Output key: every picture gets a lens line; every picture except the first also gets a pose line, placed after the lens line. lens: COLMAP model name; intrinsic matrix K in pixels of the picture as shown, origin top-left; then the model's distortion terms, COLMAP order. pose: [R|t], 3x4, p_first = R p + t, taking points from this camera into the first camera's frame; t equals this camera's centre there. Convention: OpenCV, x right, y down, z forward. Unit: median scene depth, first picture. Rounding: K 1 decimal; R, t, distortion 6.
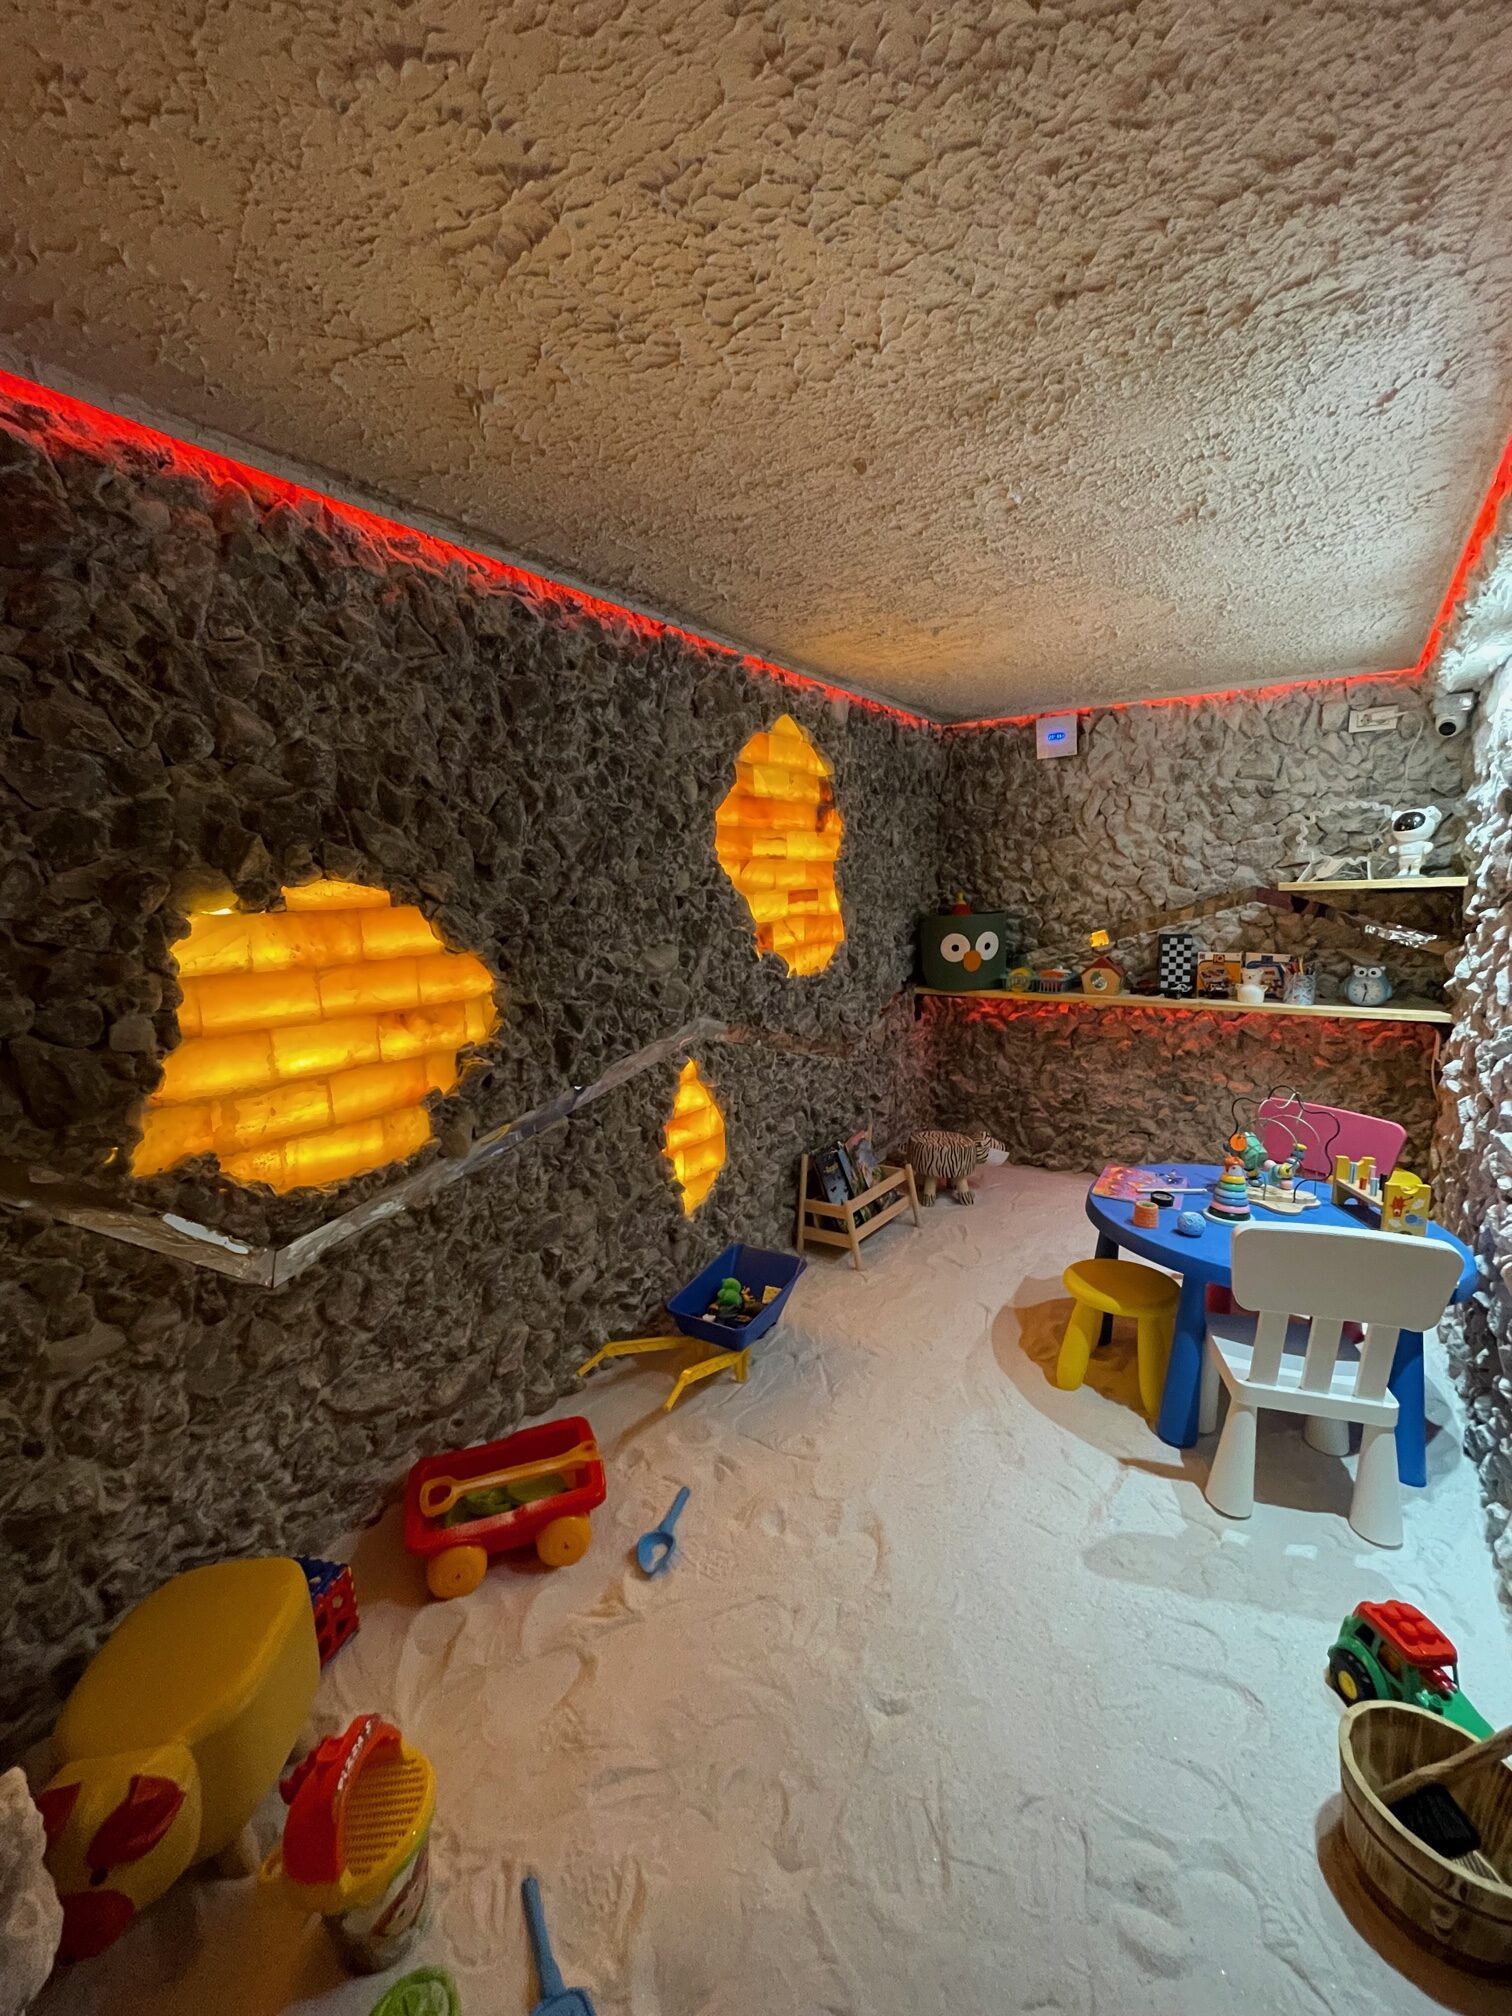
lens RADIAL K [[820.6, 0, 754.2], [0, 820.6, 998.0], [0, 0, 1]] dist [-0.003782, 0.001214]
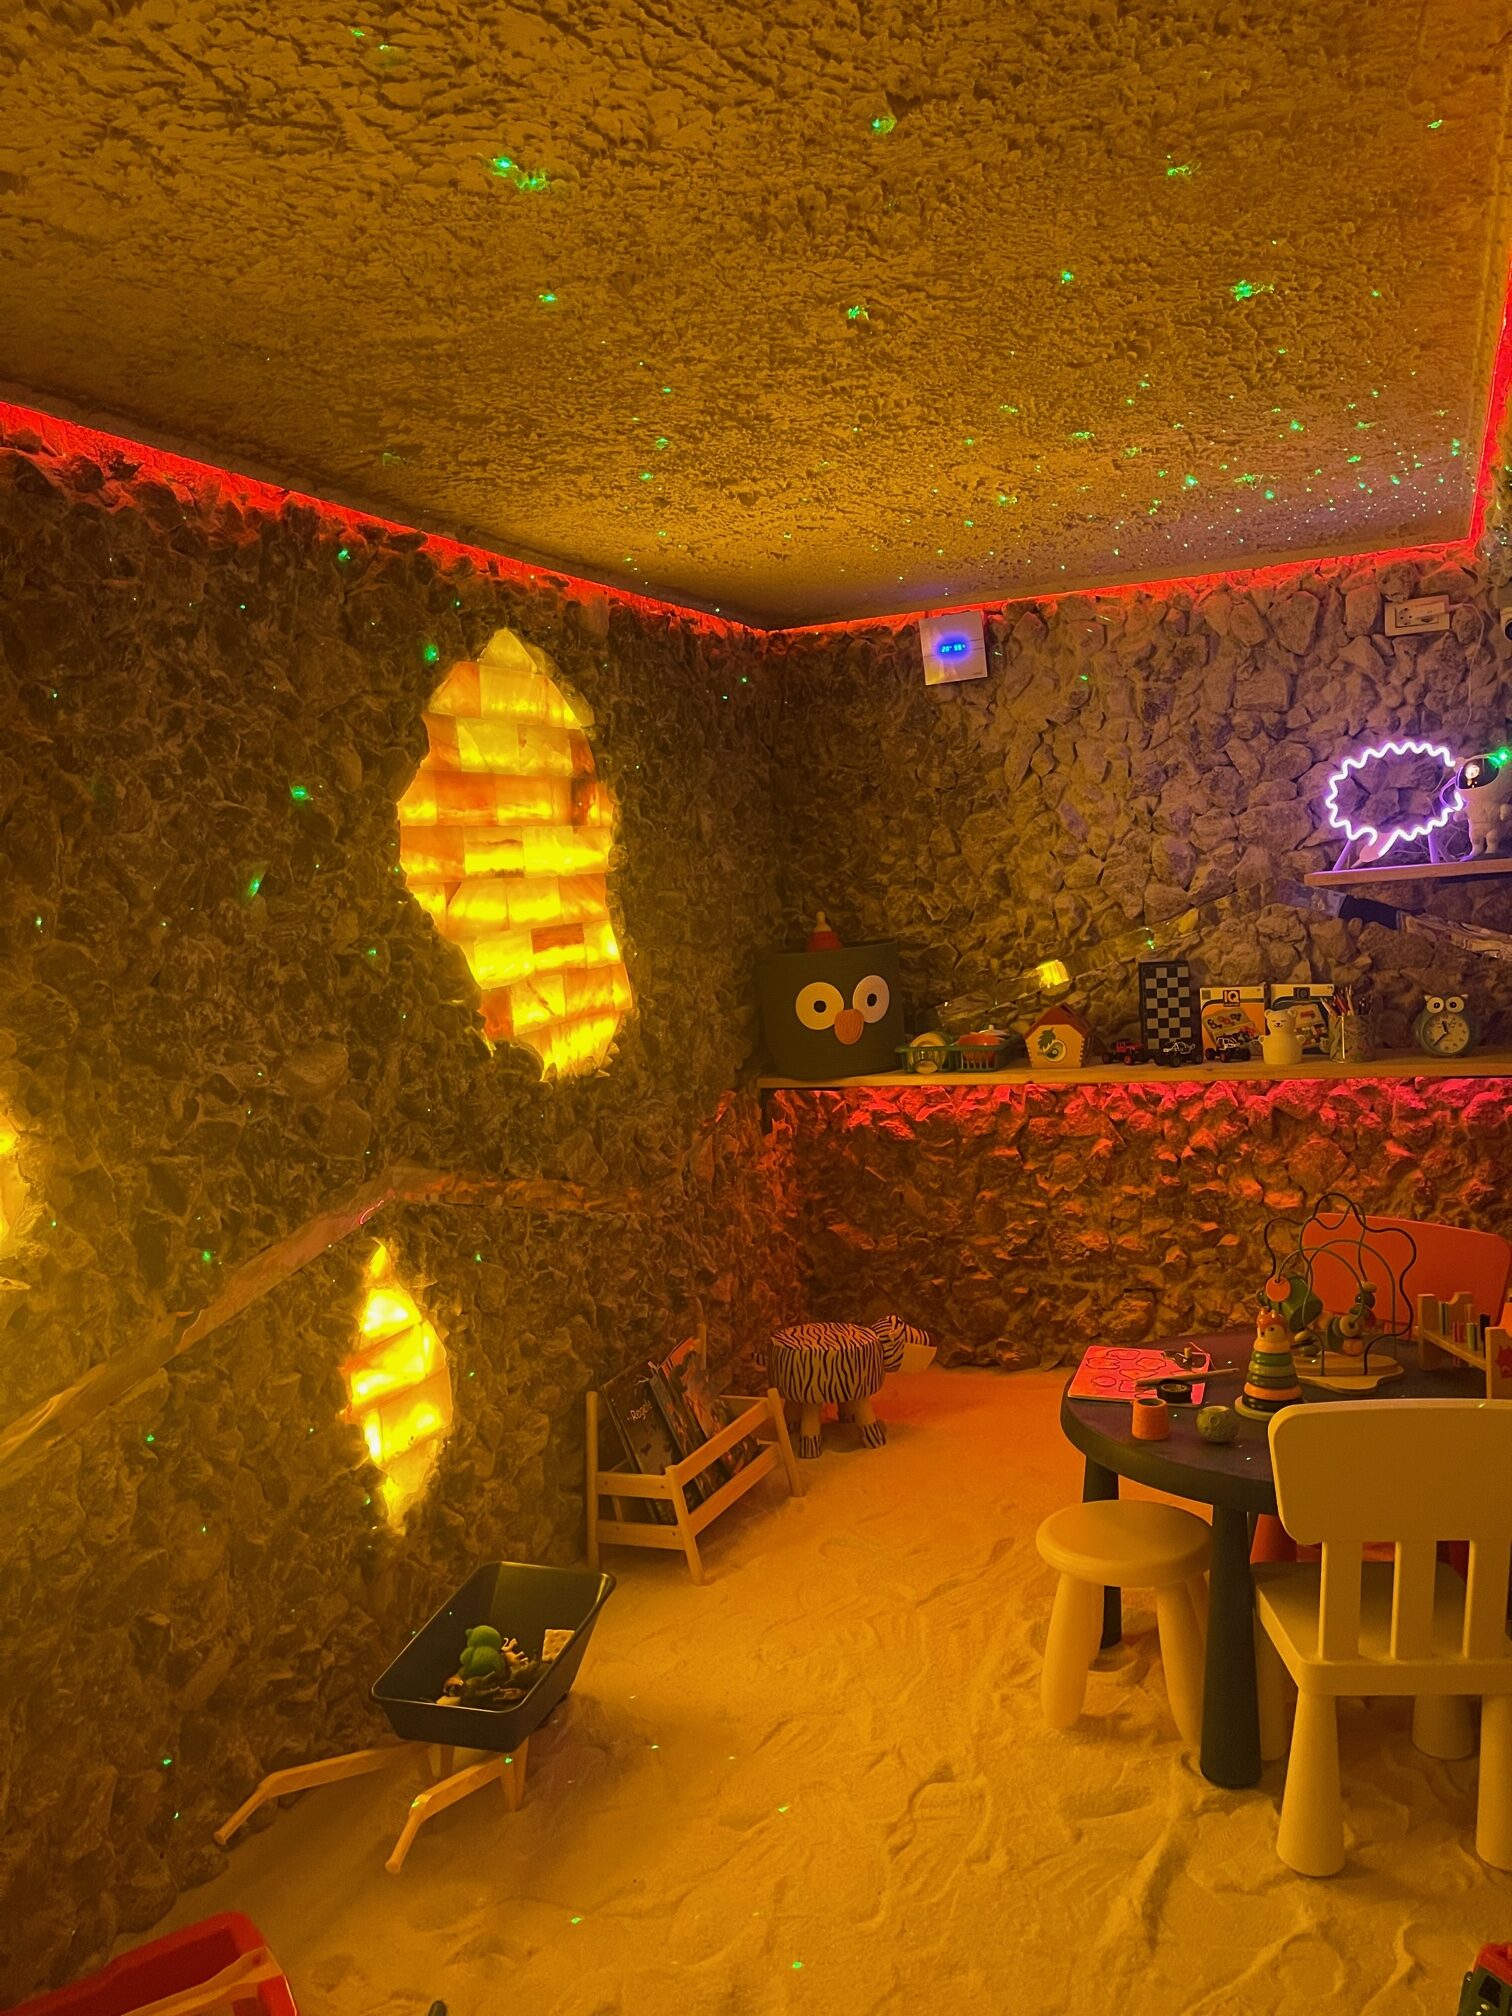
lens RADIAL K [[1486.3, 0, 764.6], [0, 1486.3, 1018.7], [0, 0, 1]] dist [0.064350, -0.081012]
pose [[0.977040, -0.067517, 0.202073, -0.011617], [0.078665, 0.995762, -0.047647, -0.005430], [-0.197999, 0.062449, 0.978211, -0.044096]]
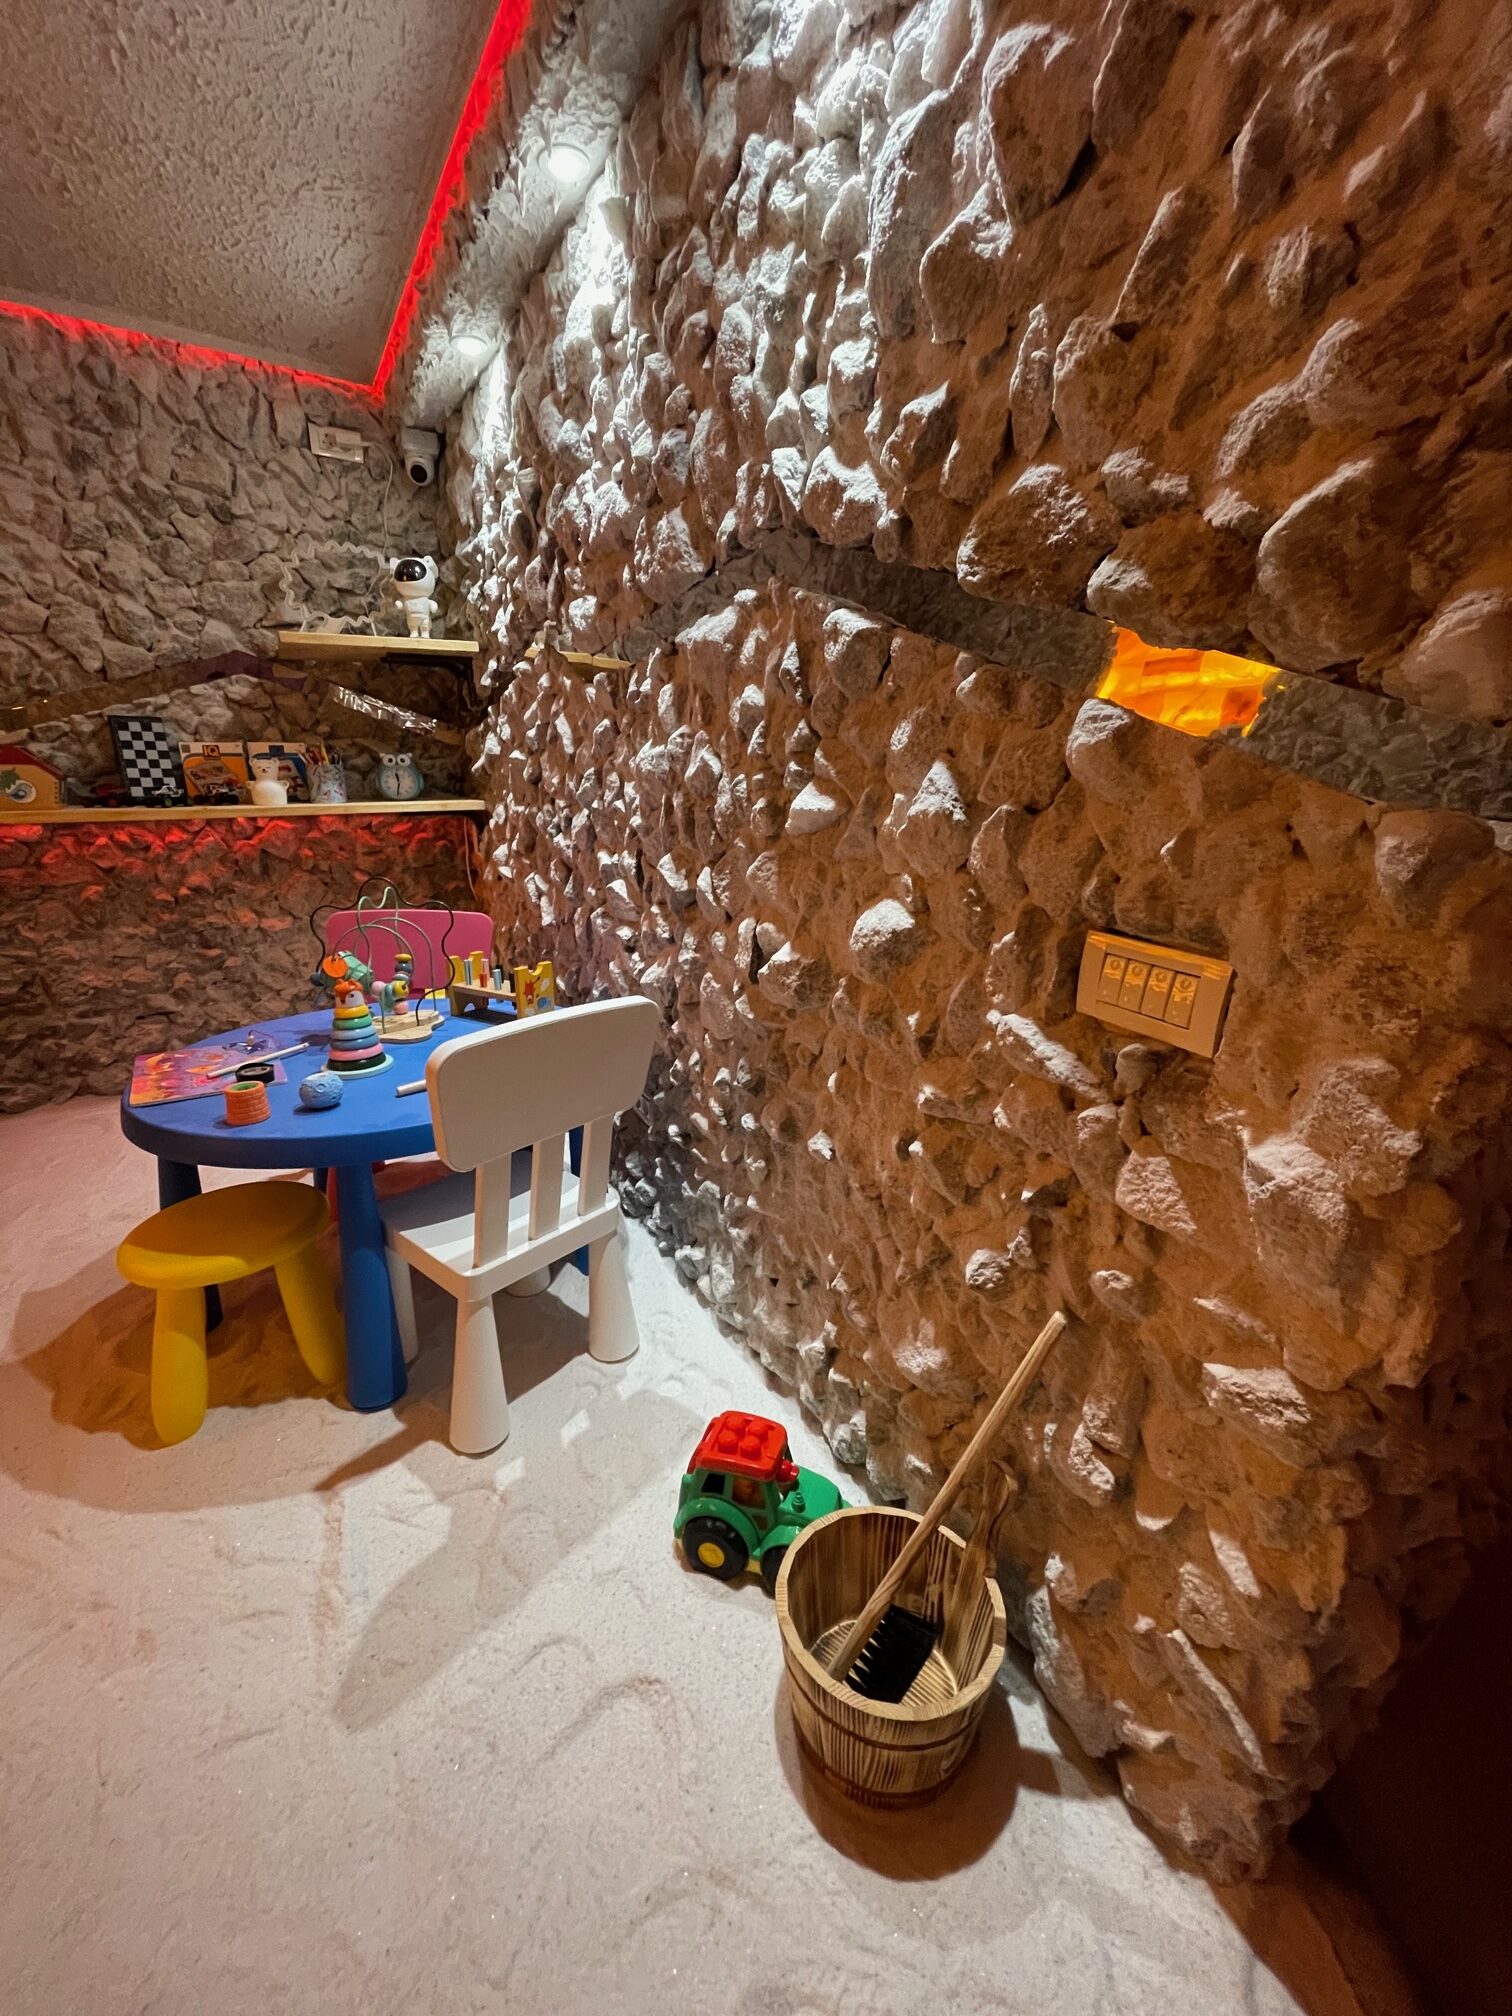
lens RADIAL K [[820.6, 0, 776.4], [0, 820.6, 999.5], [0, 0, 1]] dist [-0.003782, 0.001214]
pose [[0.399374, -0.235638, 0.885988, 0.078885], [0.105487, 0.971797, 0.210910, 0.071215], [-0.910699, 0.009228, 0.412967, 0.268662]]
